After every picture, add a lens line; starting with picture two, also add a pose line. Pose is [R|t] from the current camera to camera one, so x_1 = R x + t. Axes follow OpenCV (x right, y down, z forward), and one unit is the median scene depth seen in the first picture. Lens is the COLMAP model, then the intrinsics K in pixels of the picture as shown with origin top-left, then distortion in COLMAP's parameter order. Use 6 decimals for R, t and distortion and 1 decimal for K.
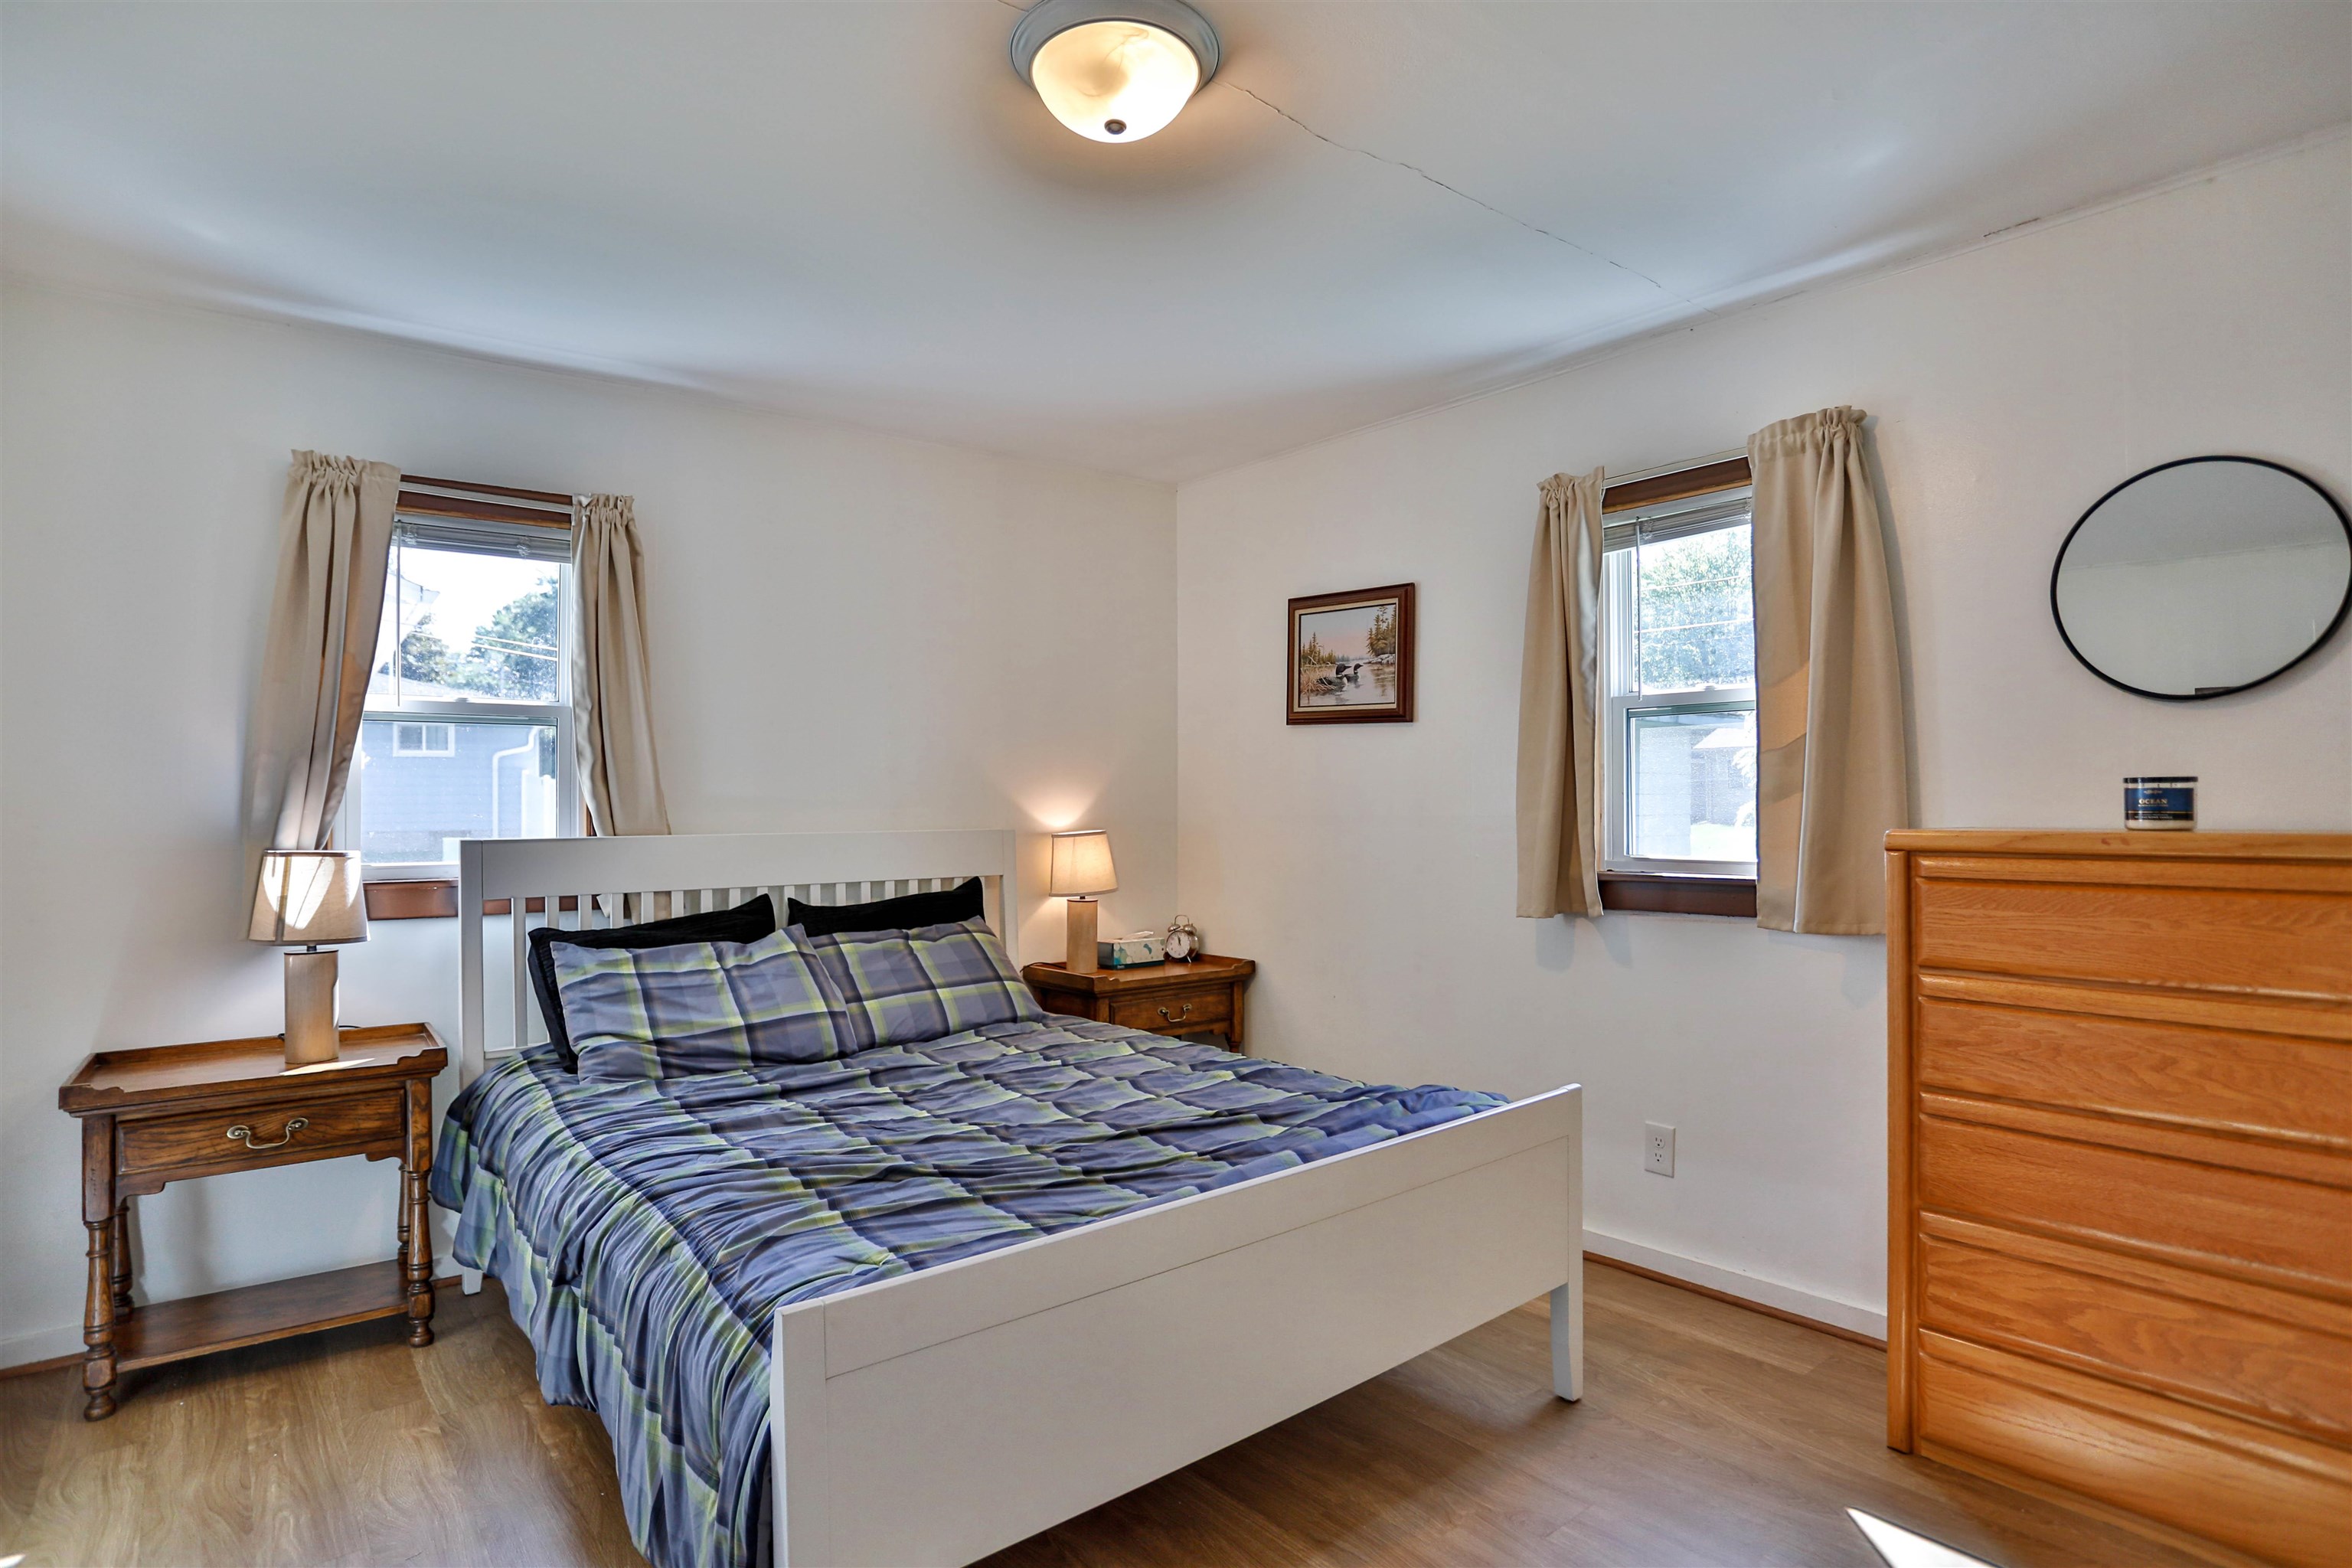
lens RADIAL K [[1226.4, 0, 1176.0], [0, 1226.4, 784.0], [0, 0, 1]] dist [-0.081329, 0.030883]
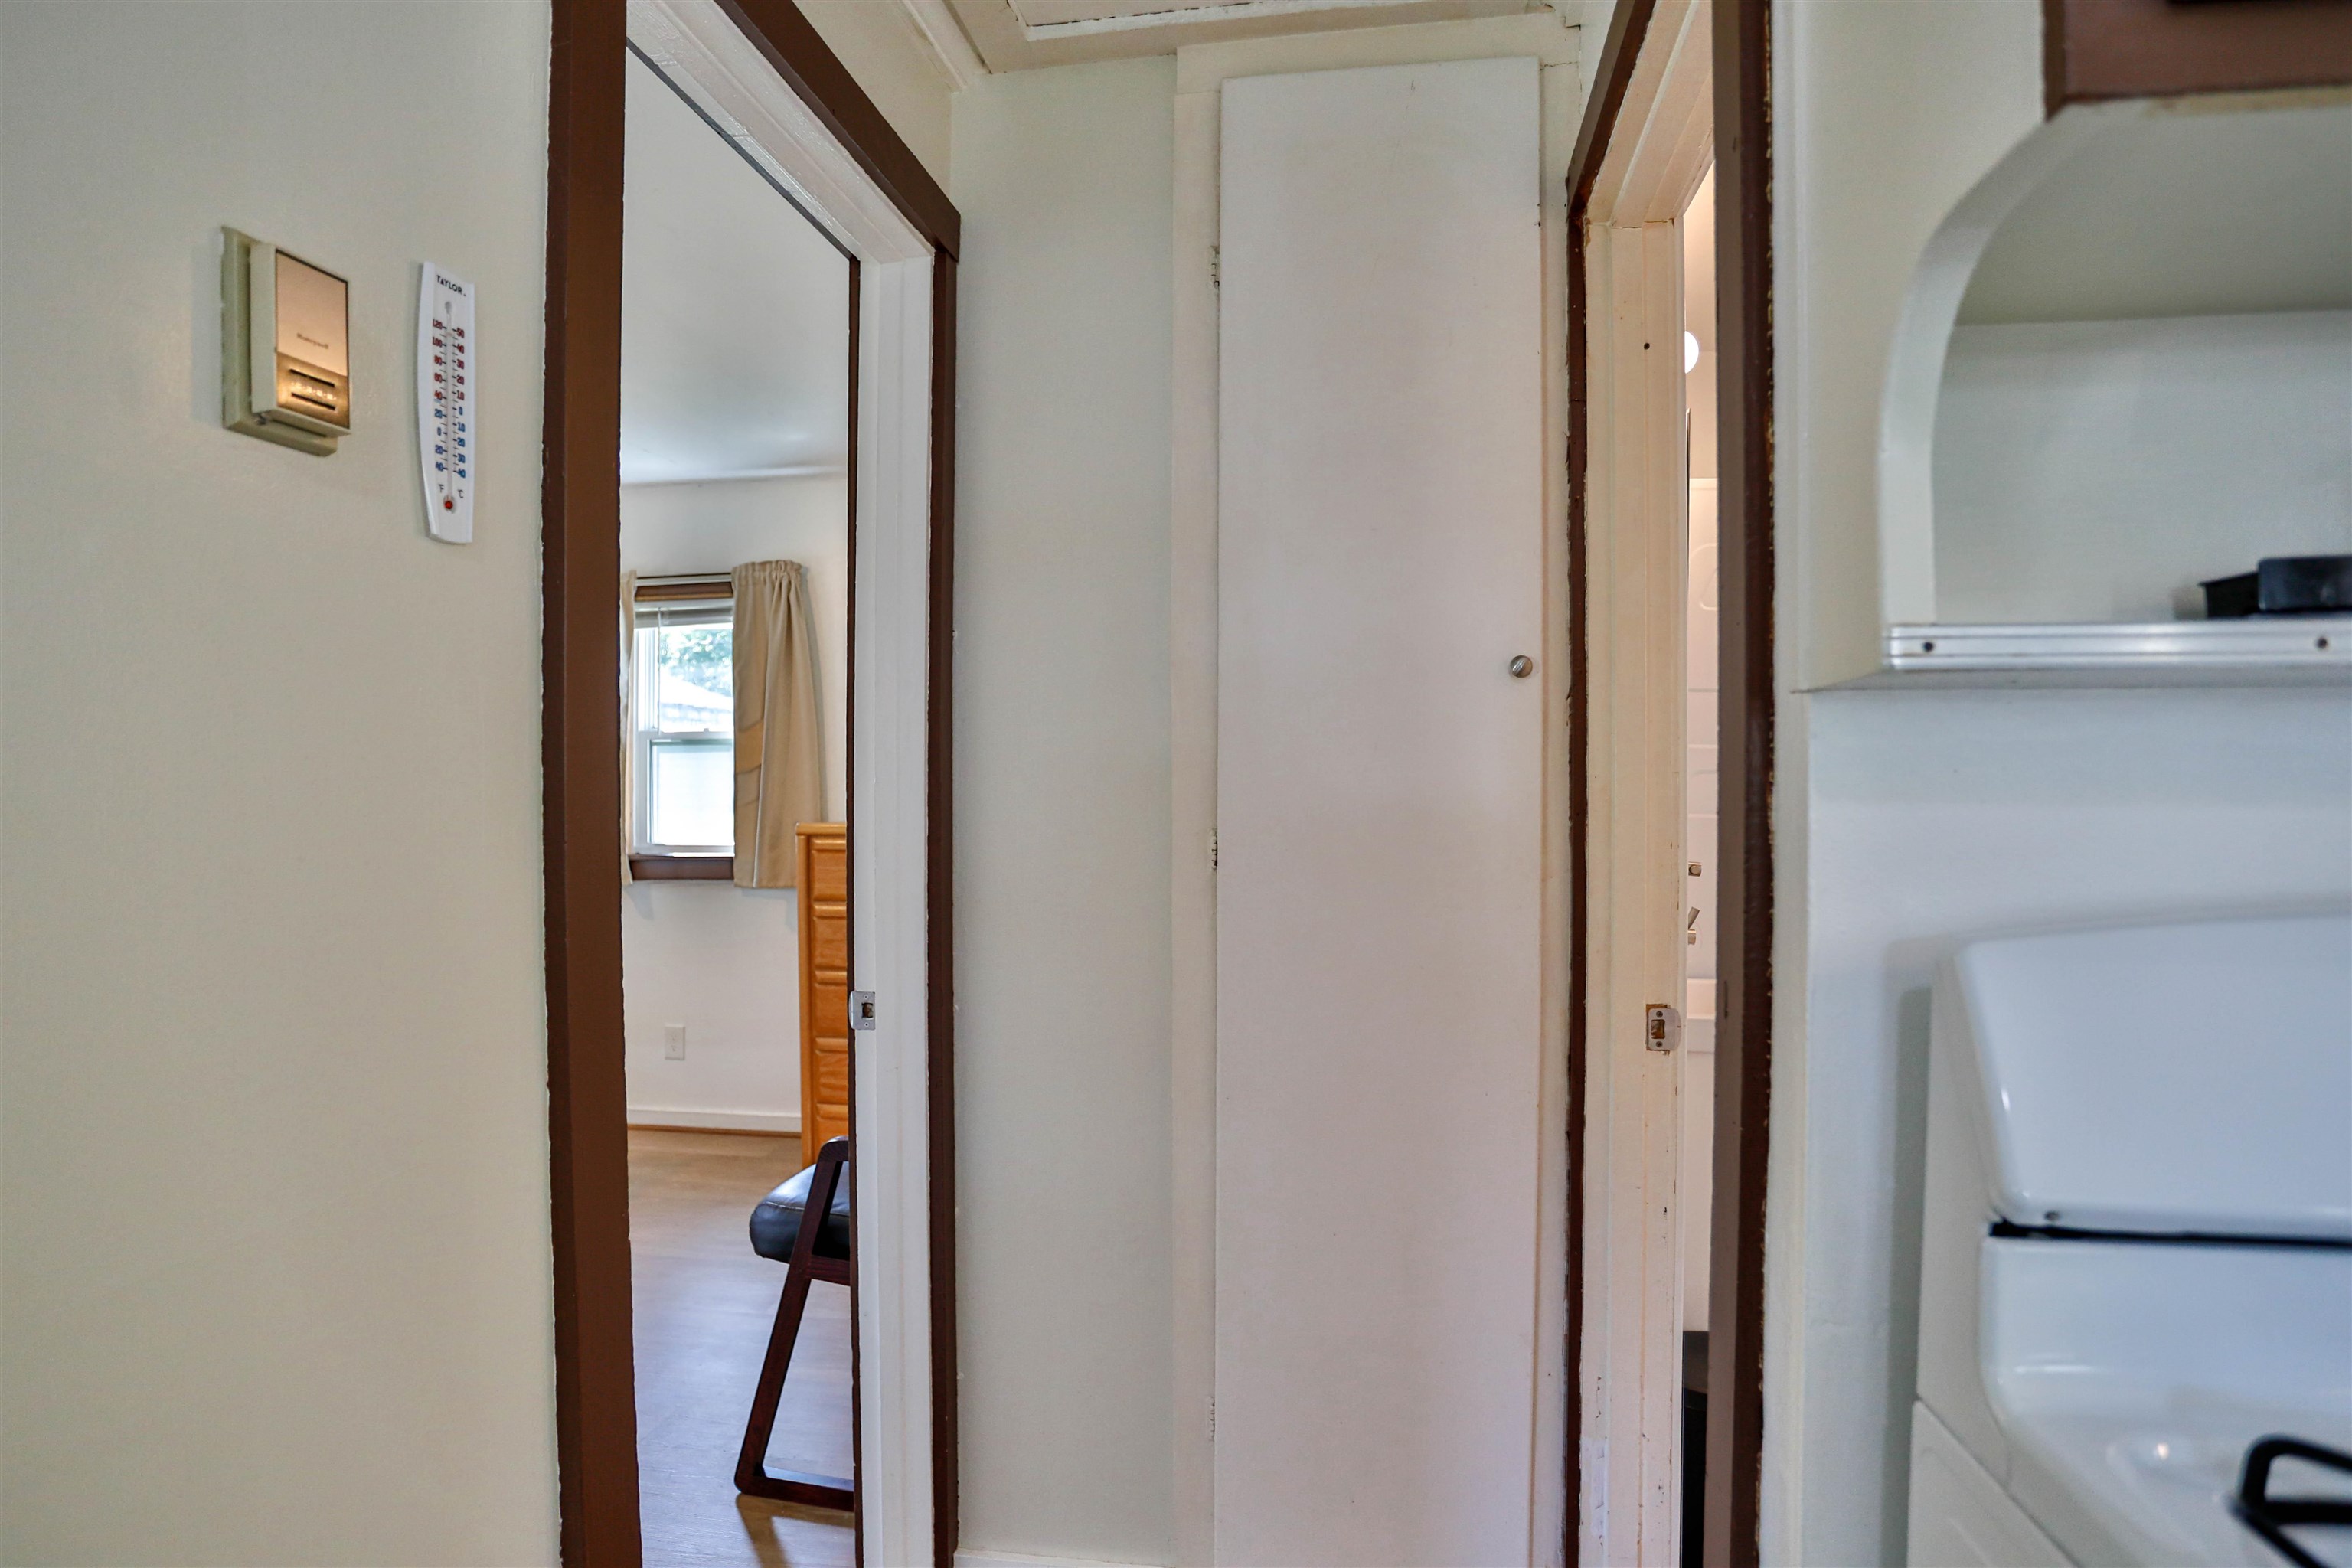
lens RADIAL K [[1226.4, 0, 1176.0], [0, 1226.4, 784.0], [0, 0, 1]] dist [-0.081329, 0.030883]
pose [[0.733713, -0.000652, 0.679459, -0.156129], [-0.005806, 0.999957, 0.007229, -0.026543], [-0.679435, -0.009249, 0.733678, -0.515652]]
